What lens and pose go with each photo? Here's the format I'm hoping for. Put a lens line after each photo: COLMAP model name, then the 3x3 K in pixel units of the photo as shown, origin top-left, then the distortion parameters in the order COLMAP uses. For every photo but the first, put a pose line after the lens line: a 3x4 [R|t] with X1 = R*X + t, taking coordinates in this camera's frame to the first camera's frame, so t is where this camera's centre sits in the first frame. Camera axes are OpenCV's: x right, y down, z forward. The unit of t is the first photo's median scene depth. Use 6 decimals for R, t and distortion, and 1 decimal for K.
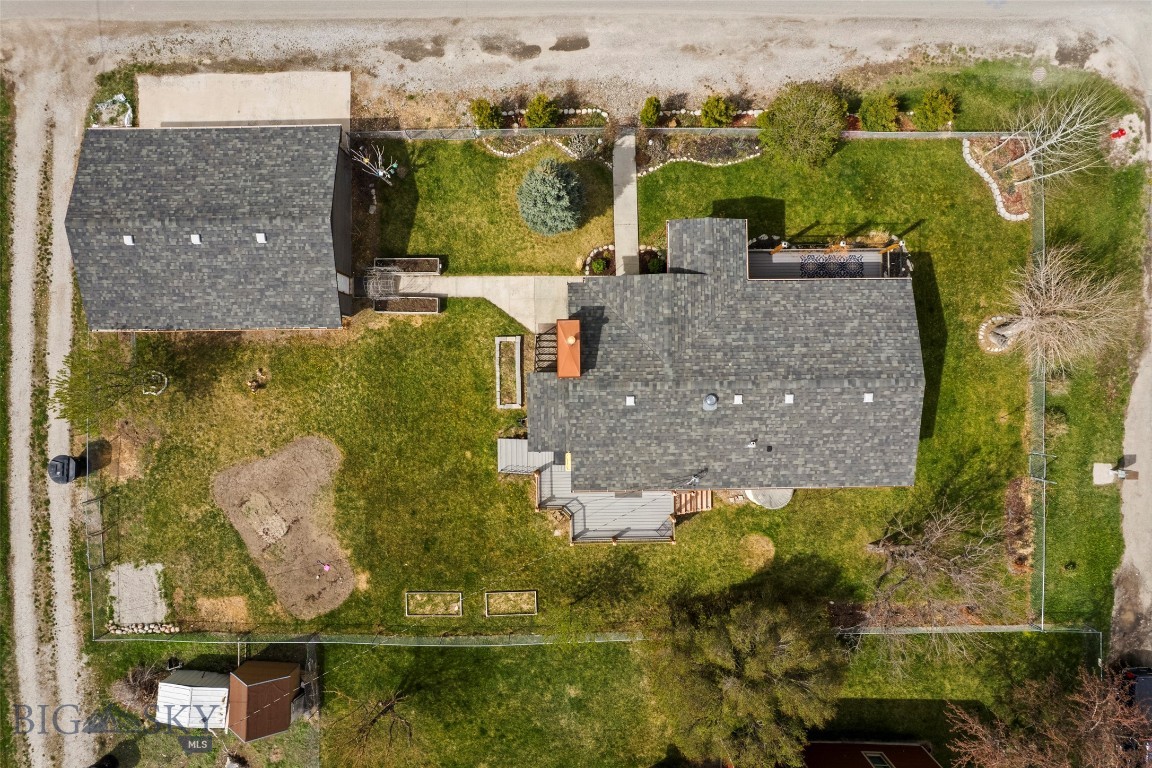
lens RADIAL K [[738.3, 0, 577.5], [0, 738.3, 384.9], [0, 0, 1]] dist [-0.078291, 0.069921]
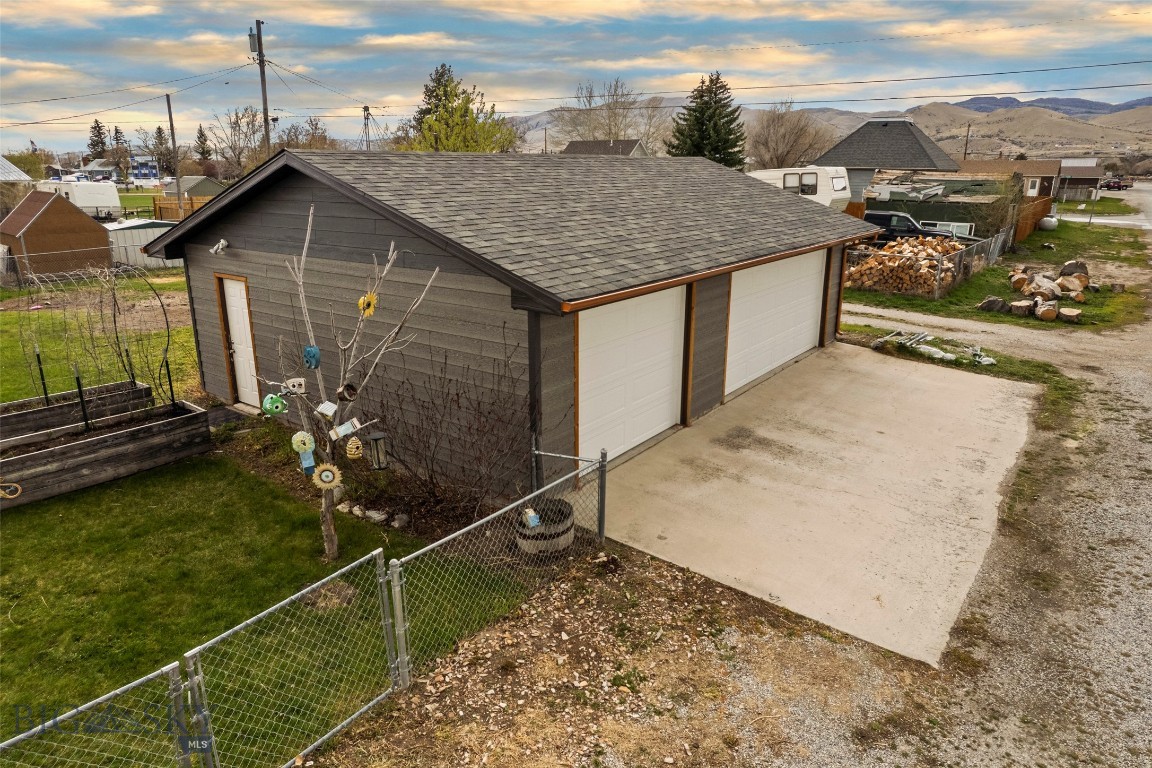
lens RADIAL K [[738.3, 0, 577.5], [0, 738.3, 384.9], [0, 0, 1]] dist [-0.078291, 0.069921]
pose [[-0.597997, 0.225693, -0.769066, -0.140300], [-0.801463, -0.177456, 0.571110, -0.452528], [-0.007580, 0.957900, 0.287002, 0.887916]]
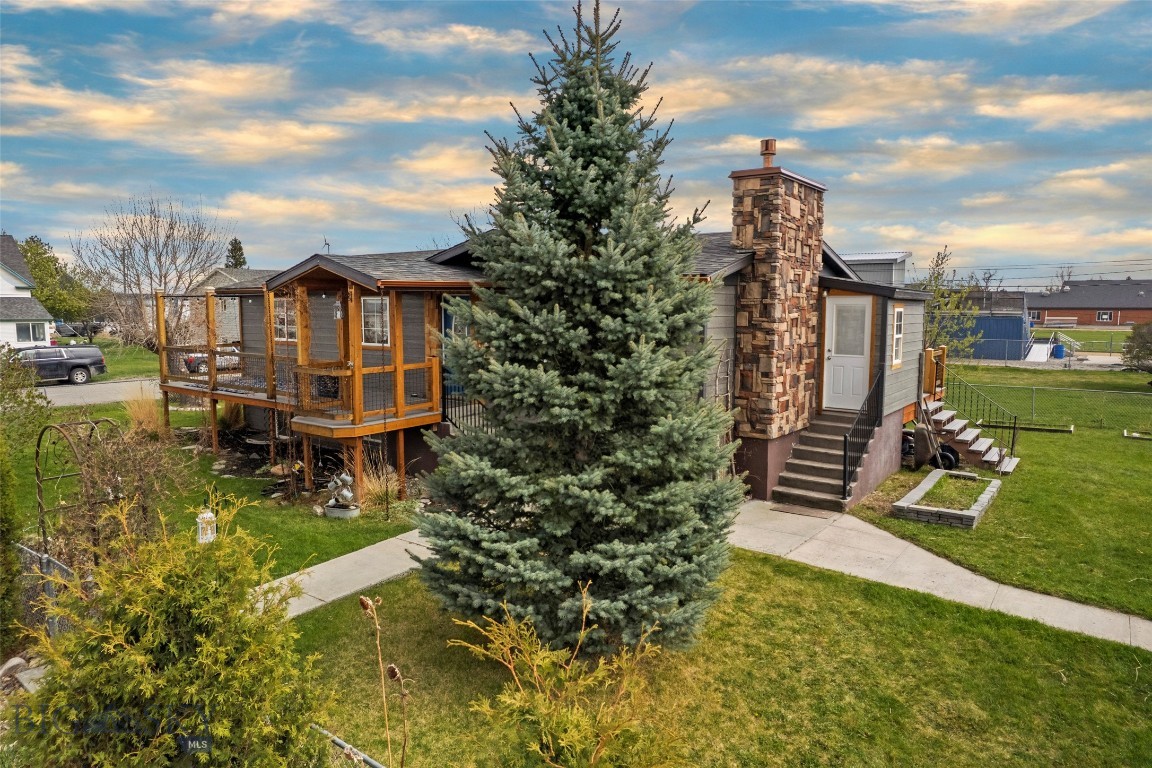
lens RADIAL K [[738.3, 0, 577.5], [0, 738.3, 384.9], [0, 0, 1]] dist [-0.078291, 0.069921]
pose [[-0.792079, -0.069627, 0.606434, -0.158745], [0.610415, -0.093754, 0.786514, -0.403282], [0.002093, 0.993158, 0.116762, 0.895069]]
